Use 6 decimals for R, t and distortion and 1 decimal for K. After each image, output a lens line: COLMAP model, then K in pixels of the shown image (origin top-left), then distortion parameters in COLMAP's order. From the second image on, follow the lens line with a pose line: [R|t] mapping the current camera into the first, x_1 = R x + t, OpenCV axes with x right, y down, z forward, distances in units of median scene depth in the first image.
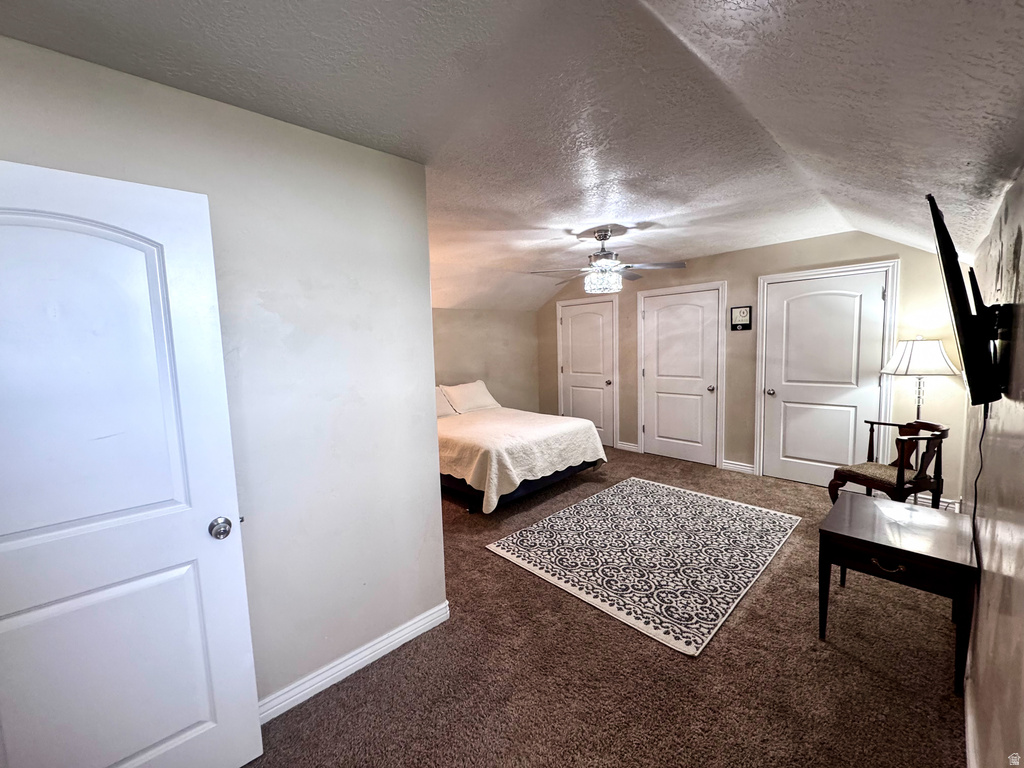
lens RADIAL K [[409.4, 0, 510.8], [0, 409.4, 380.1], [0, 0, 1]] dist [0.001331, 0.000190]
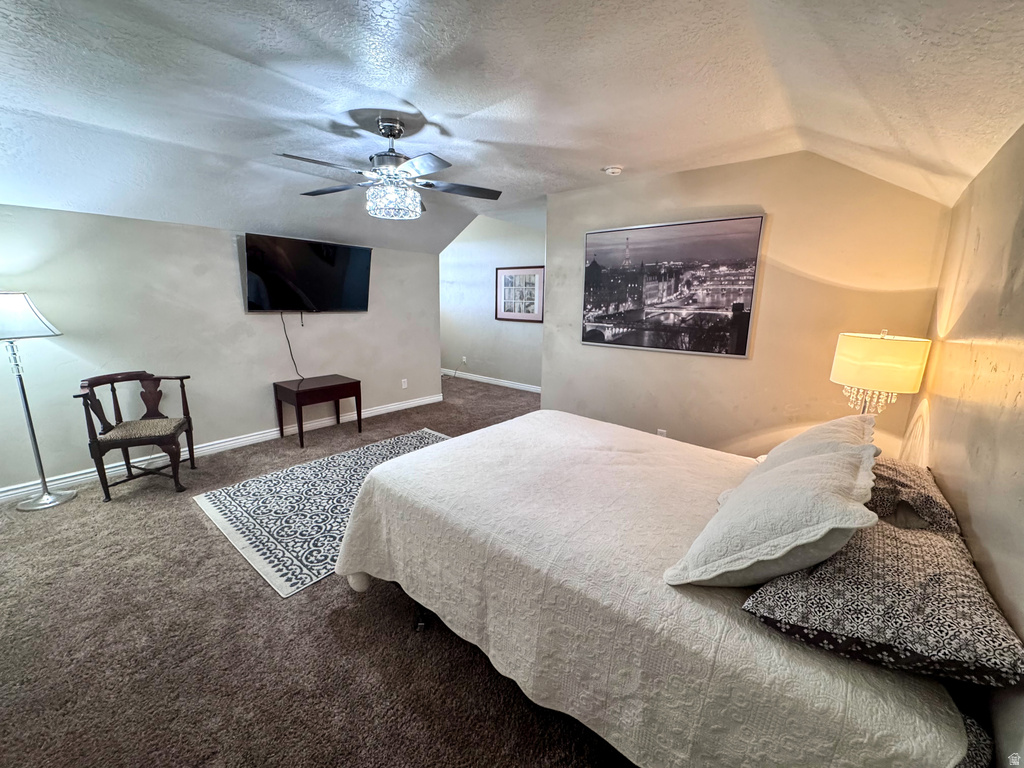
lens RADIAL K [[409.4, 0, 510.8], [0, 409.4, 380.1], [0, 0, 1]] dist [0.001331, 0.000190]
pose [[-0.992786, 0.041665, -0.112424, 0.101218], [0.006930, 0.956050, 0.293123, -0.127280], [0.119696, 0.290229, -0.949442, 1.499753]]
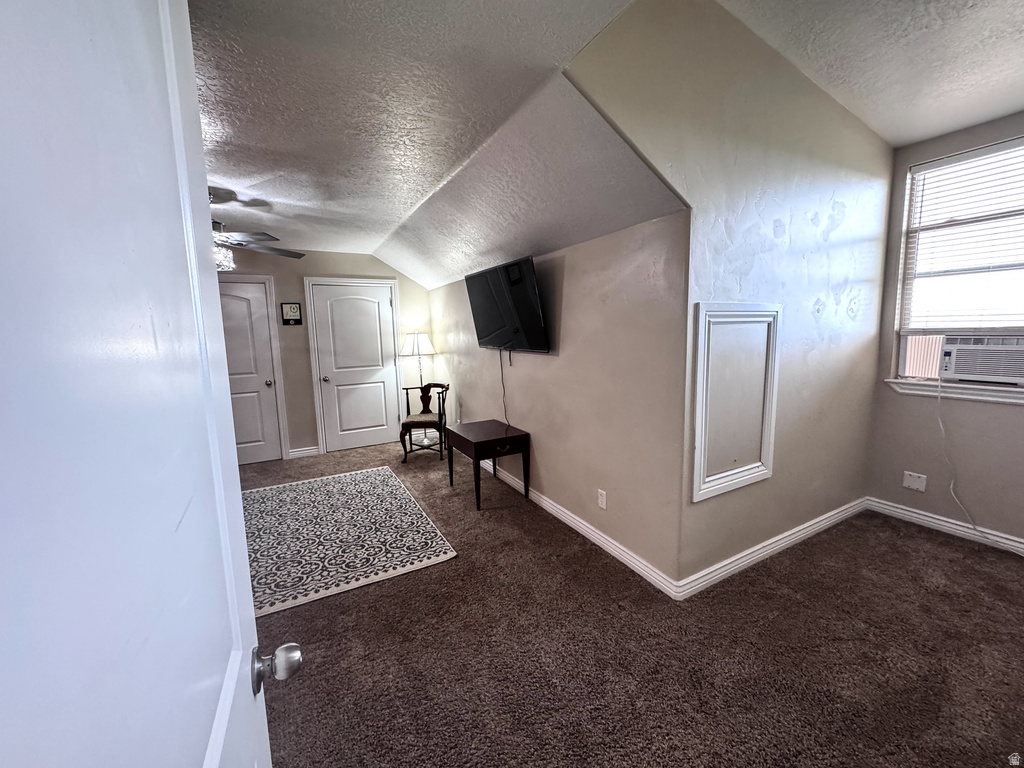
lens RADIAL K [[409.4, 0, 510.8], [0, 409.4, 380.1], [0, 0, 1]] dist [0.001331, 0.000190]
pose [[0.260688, -0.092900, 0.960943, -0.355027], [0.108771, 0.991848, 0.066380, 0.012583], [-0.959276, 0.087218, 0.268667, 0.192796]]
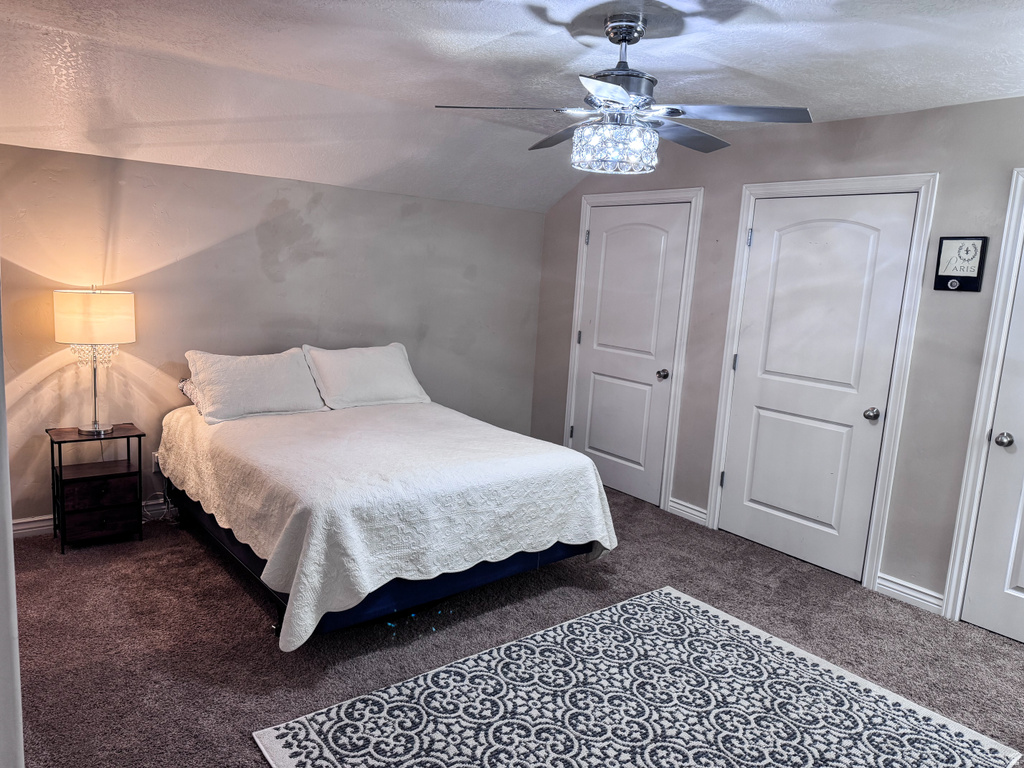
lens RADIAL K [[724.6, 0, 512.0], [0, 724.6, 384.0], [0, 0, 1]] dist [0.060145, -0.065164]
pose [[0.992600, 0.103837, -0.062951, 0.163041], [-0.099554, 0.992723, 0.067745, -0.031341], [0.069528, -0.060977, 0.995715, 0.195079]]
